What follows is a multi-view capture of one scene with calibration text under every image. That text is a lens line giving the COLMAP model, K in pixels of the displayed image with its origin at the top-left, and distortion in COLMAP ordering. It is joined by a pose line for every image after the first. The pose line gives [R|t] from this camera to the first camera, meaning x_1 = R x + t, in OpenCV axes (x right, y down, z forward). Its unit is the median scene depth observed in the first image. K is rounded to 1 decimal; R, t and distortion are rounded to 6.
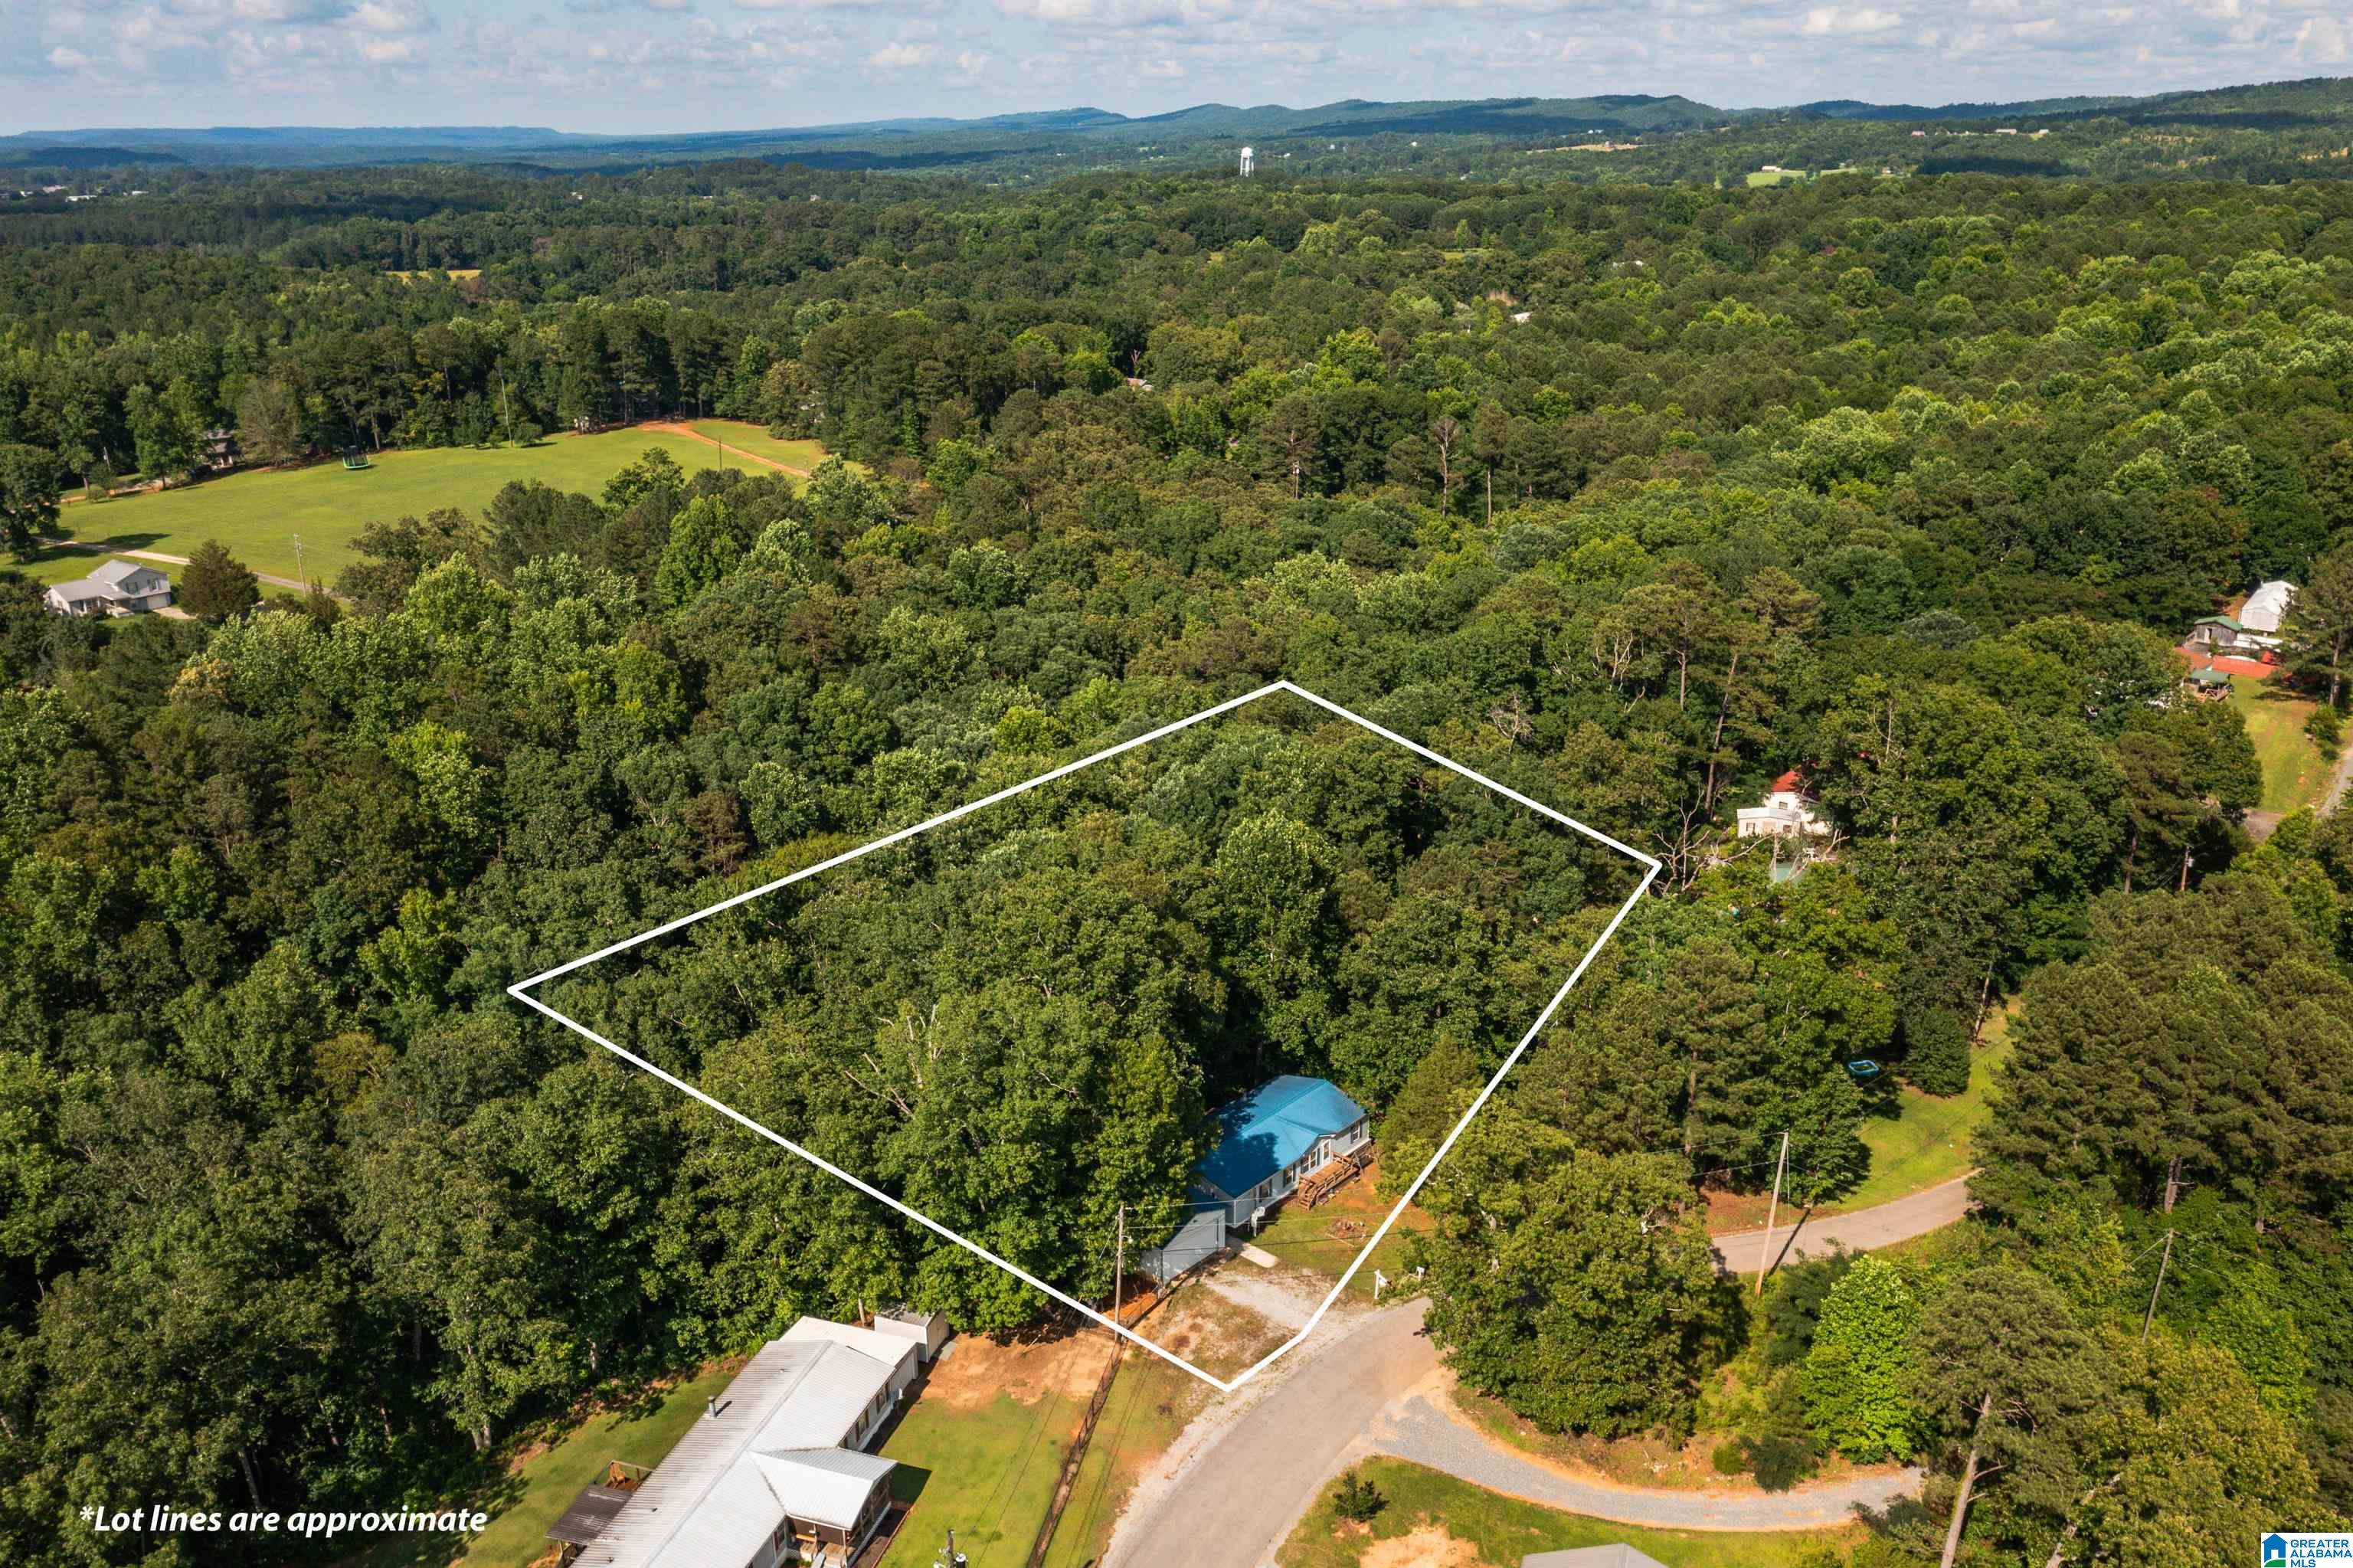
lens RADIAL K [[1866.4, 0, 1176.5], [0, 1866.4, 784.0], [0, 0, 1]] dist [-0.017631, -0.001060]
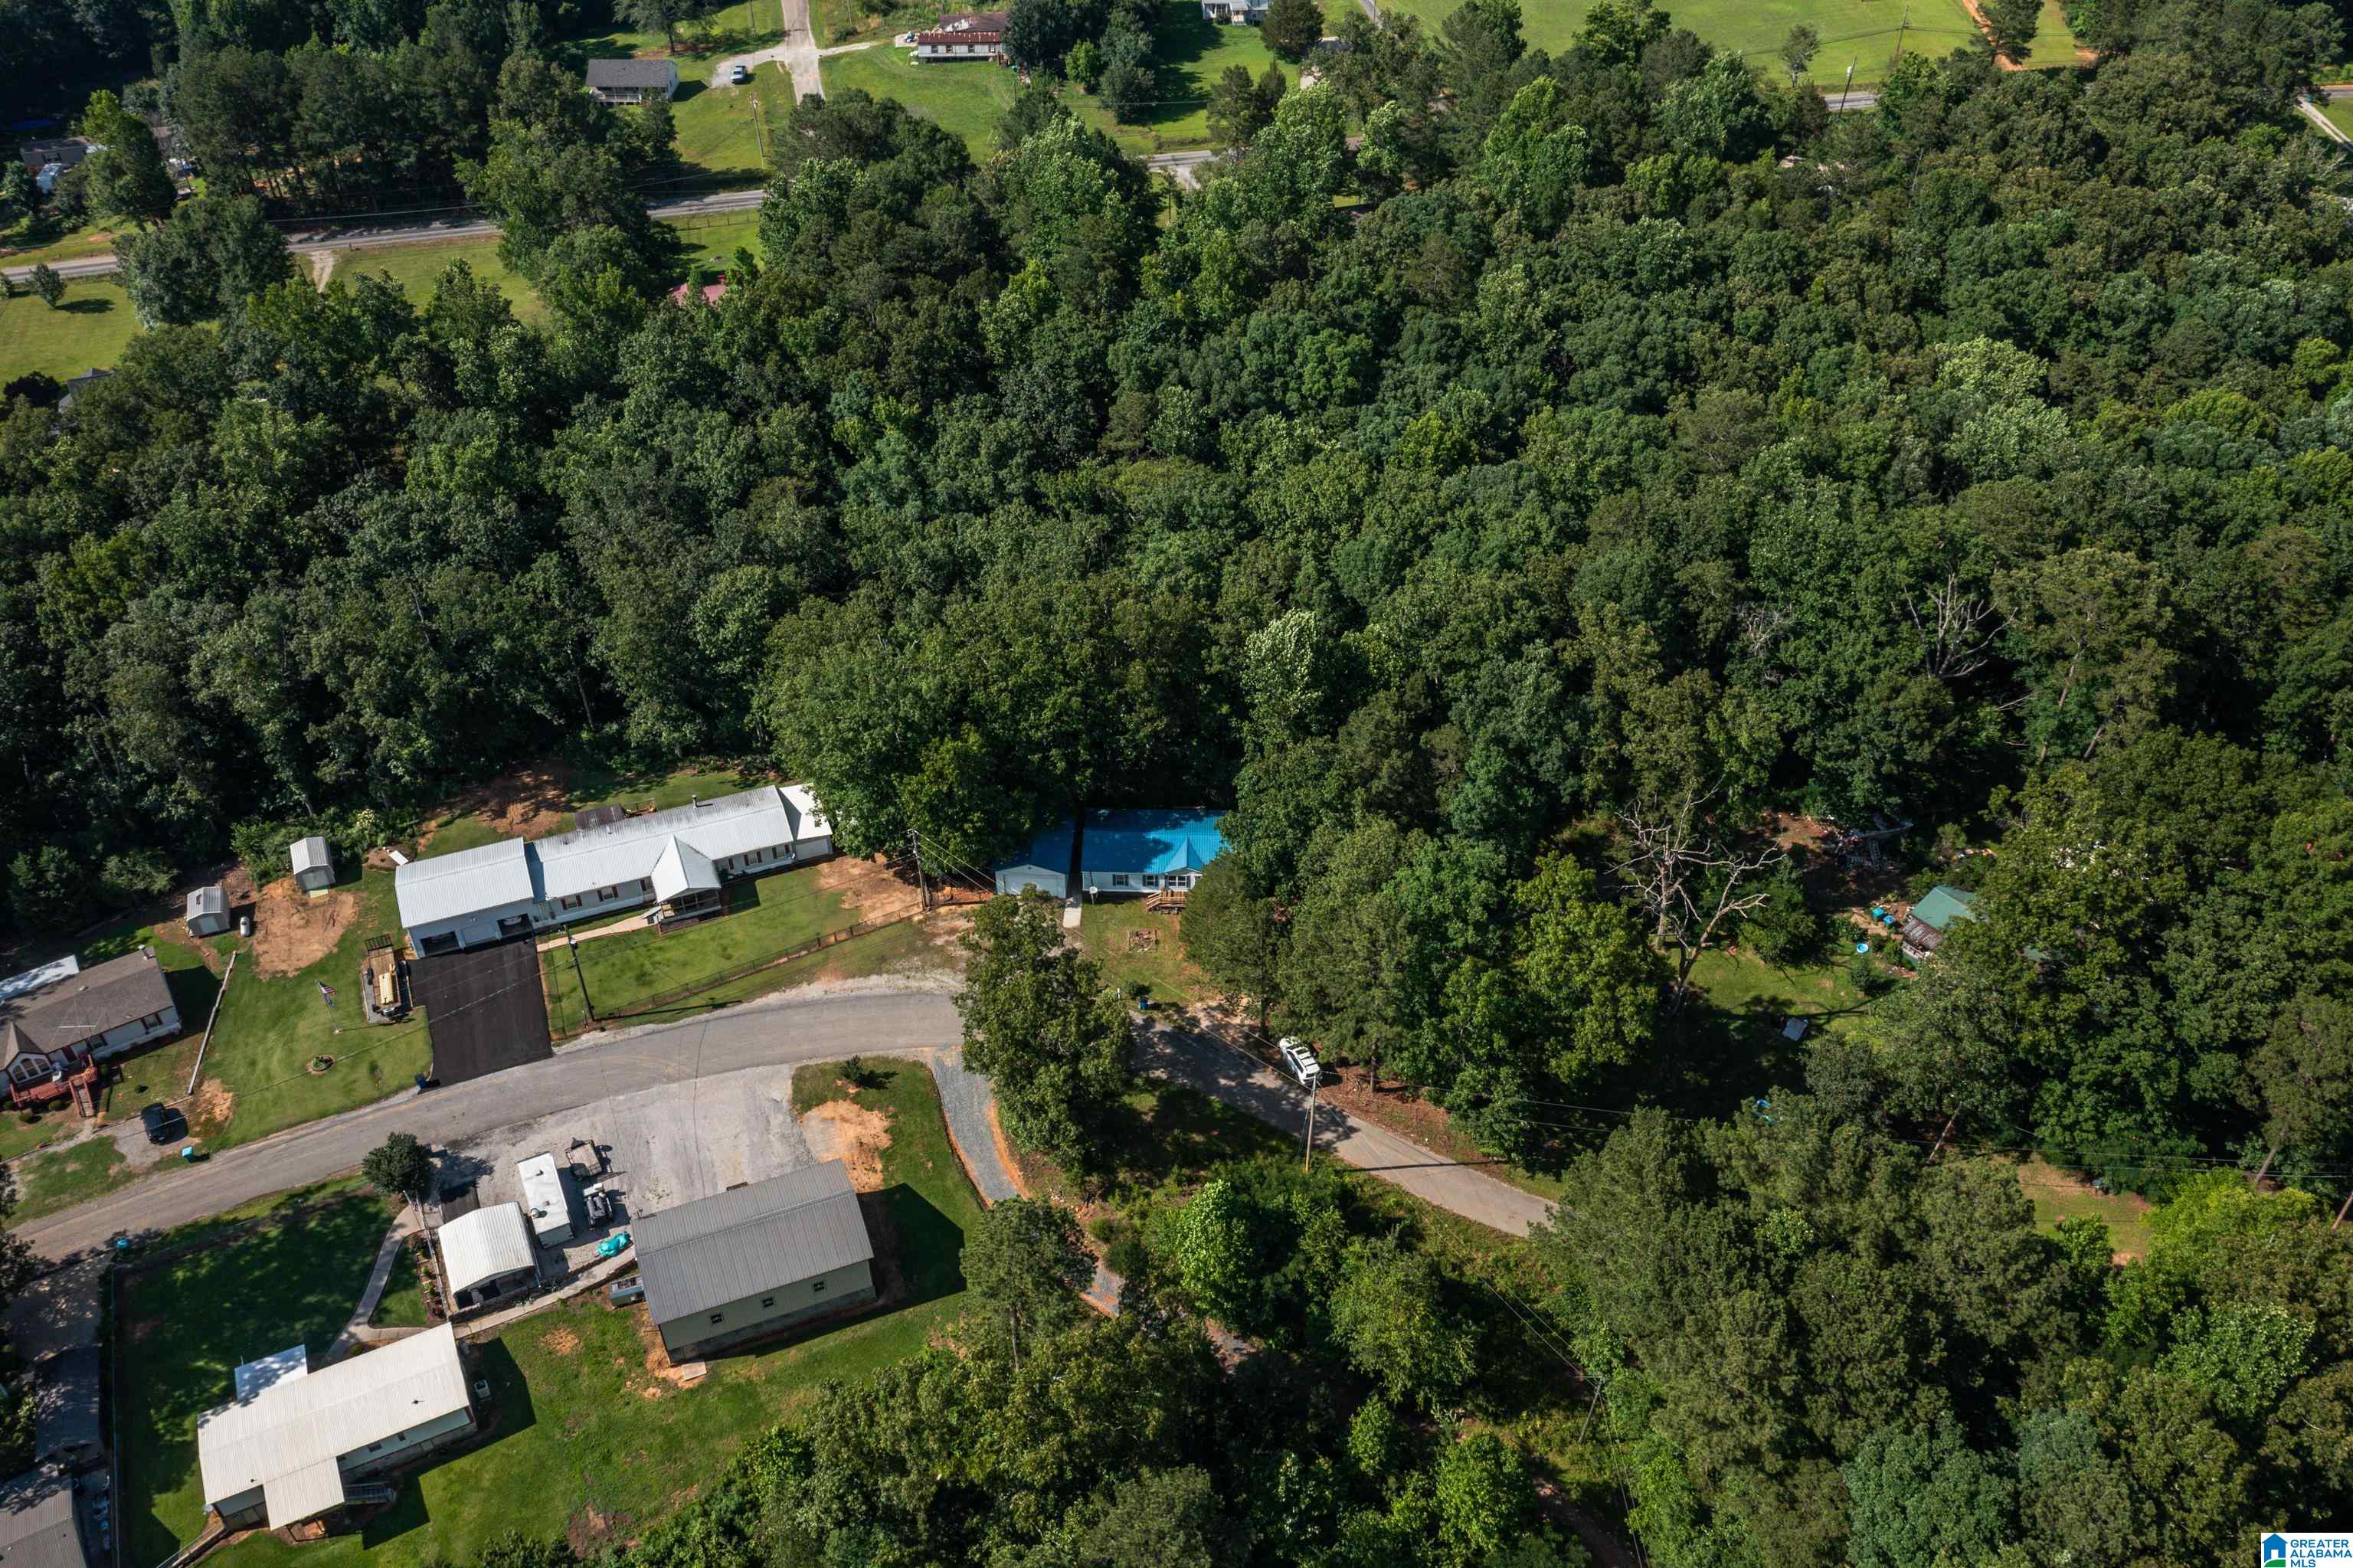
lens RADIAL K [[1863.4, 0, 1176.5], [0, 1863.4, 784.0], [0, 0, 1]] dist [-0.007145, 0.005493]
pose [[0.634955, 0.499197, -0.589605, 0.862349], [-0.256392, 0.856104, 0.448719, -0.461047], [0.728762, -0.133747, 0.671578, 0.183268]]
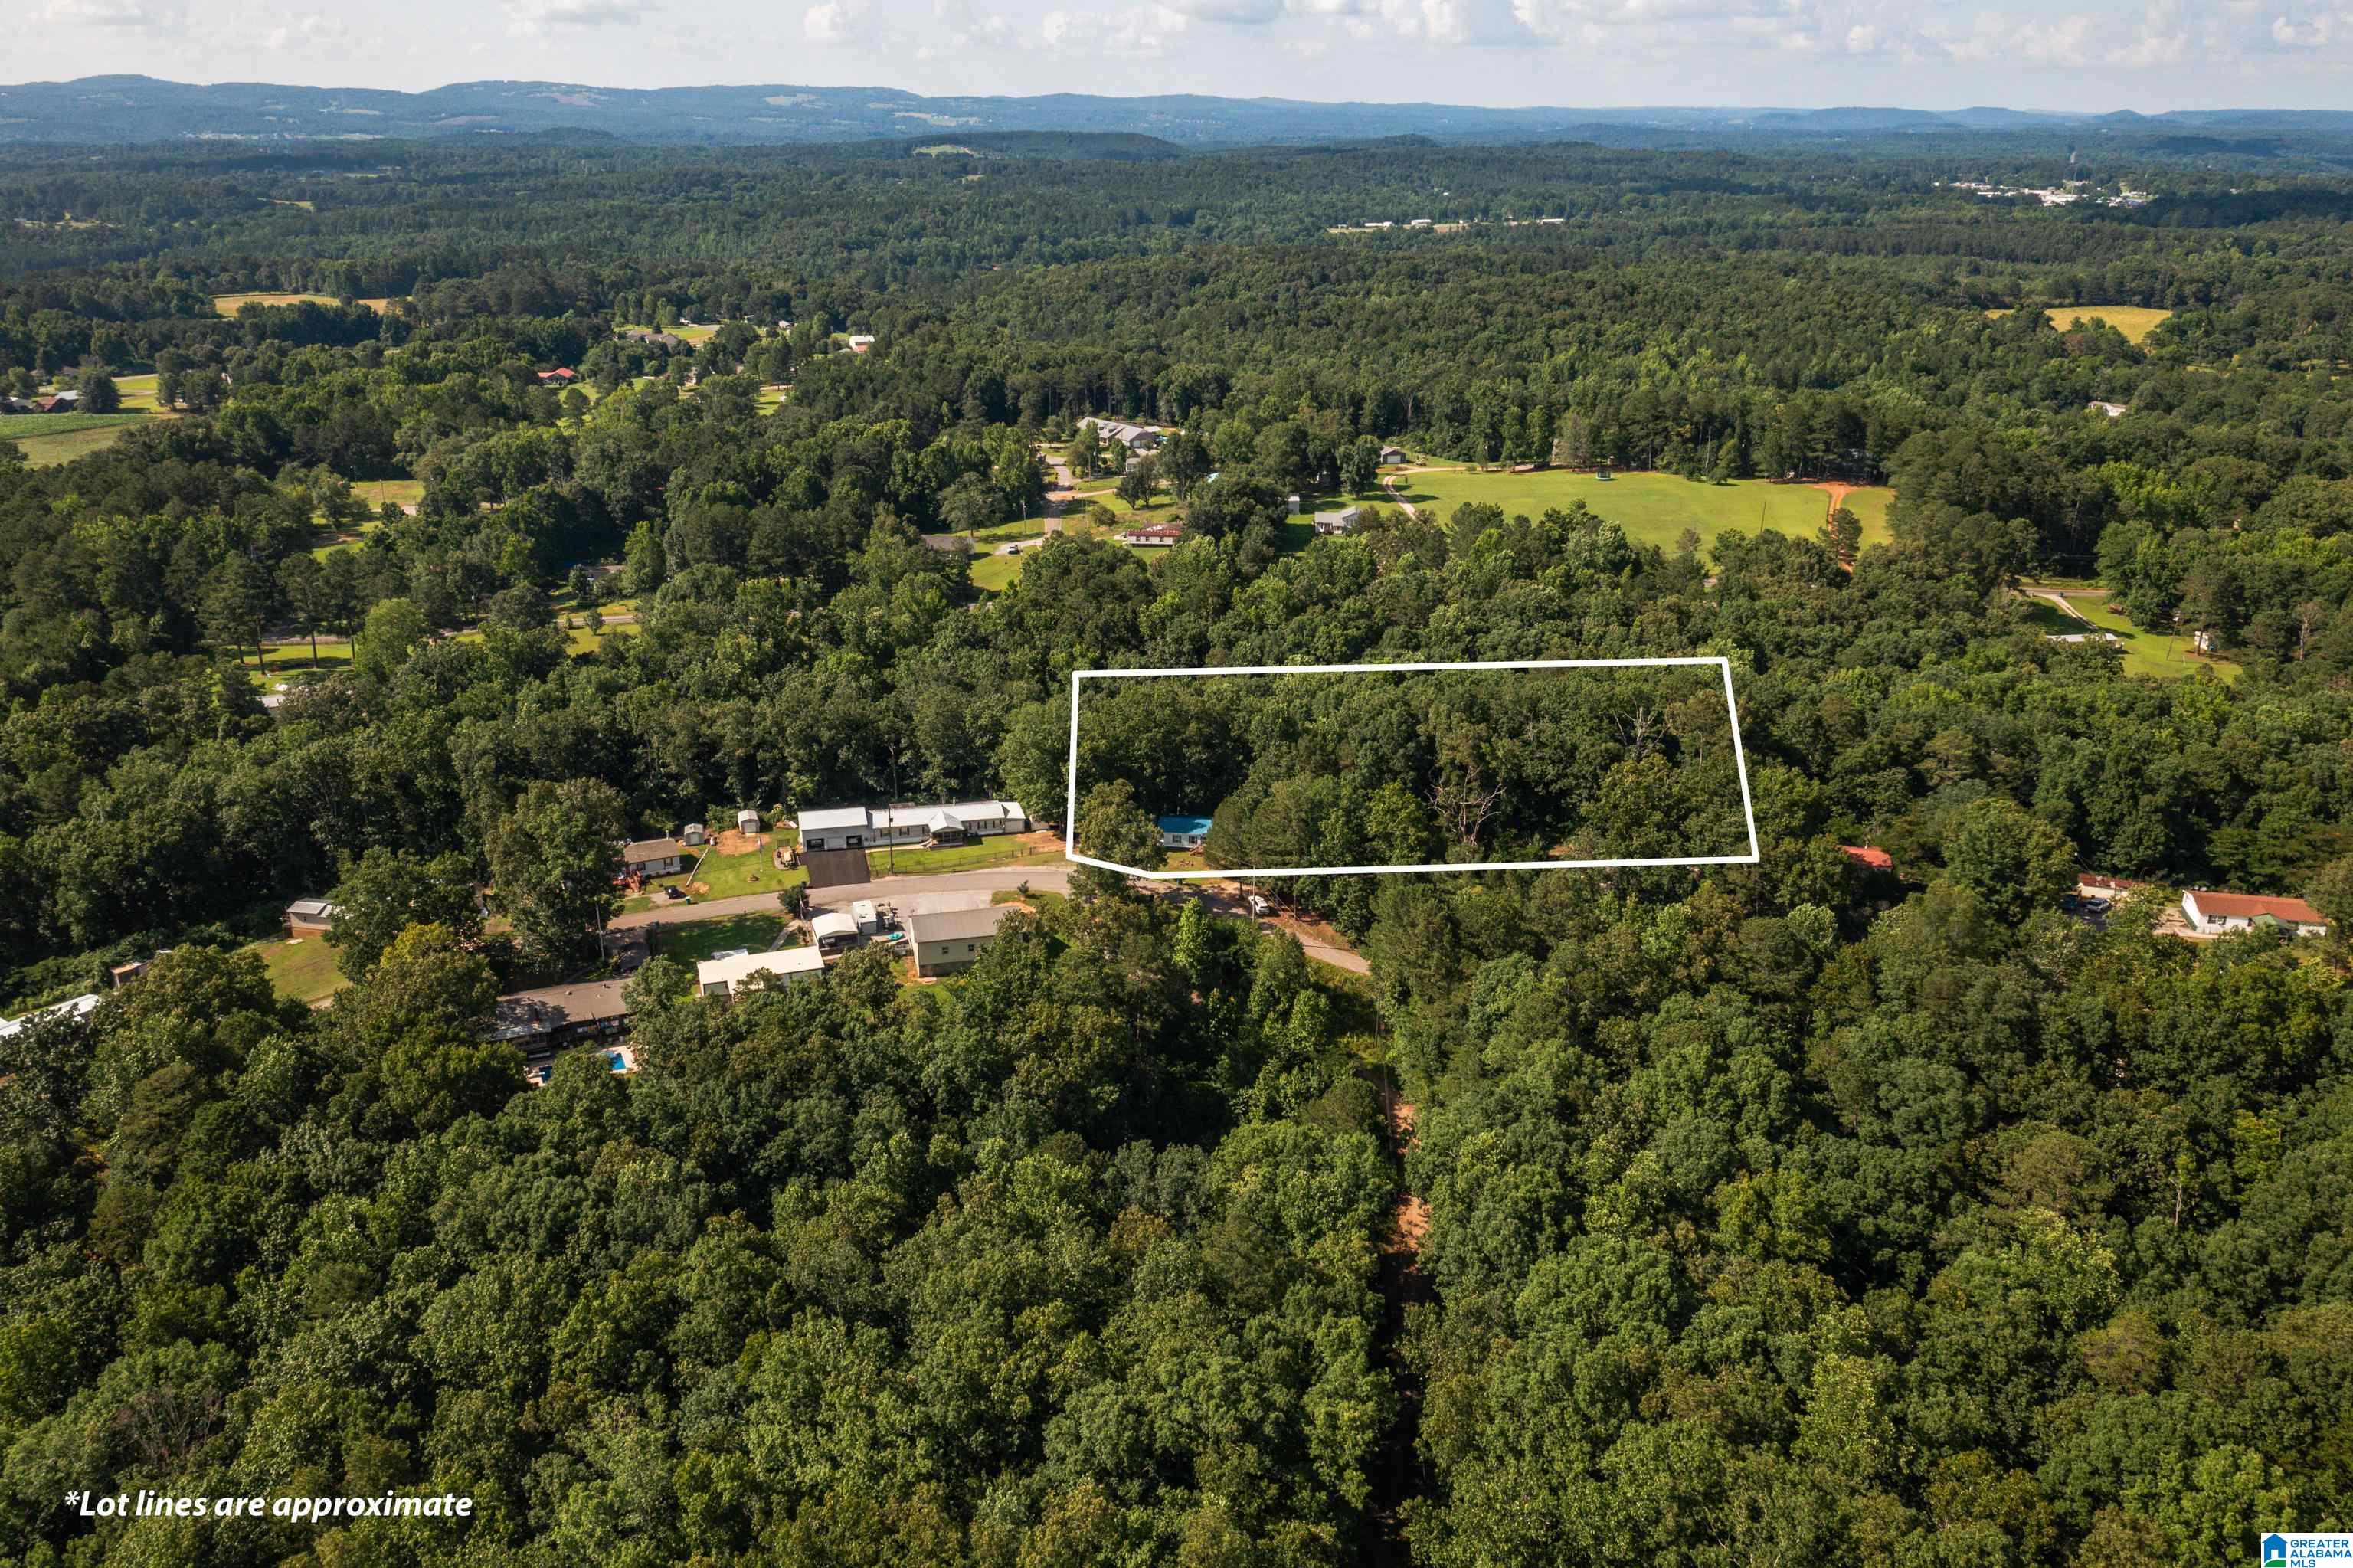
lens RADIAL K [[1870.1, 0, 1176.5], [0, 1870.1, 784.0], [0, 0, 1]] dist [-0.001452, -0.000444]
pose [[0.531497, 0.293155, -0.794715, 2.070470], [-0.284280, 0.945522, 0.158661, -0.243920], [0.797932, 0.141593, 0.585880, -0.438369]]
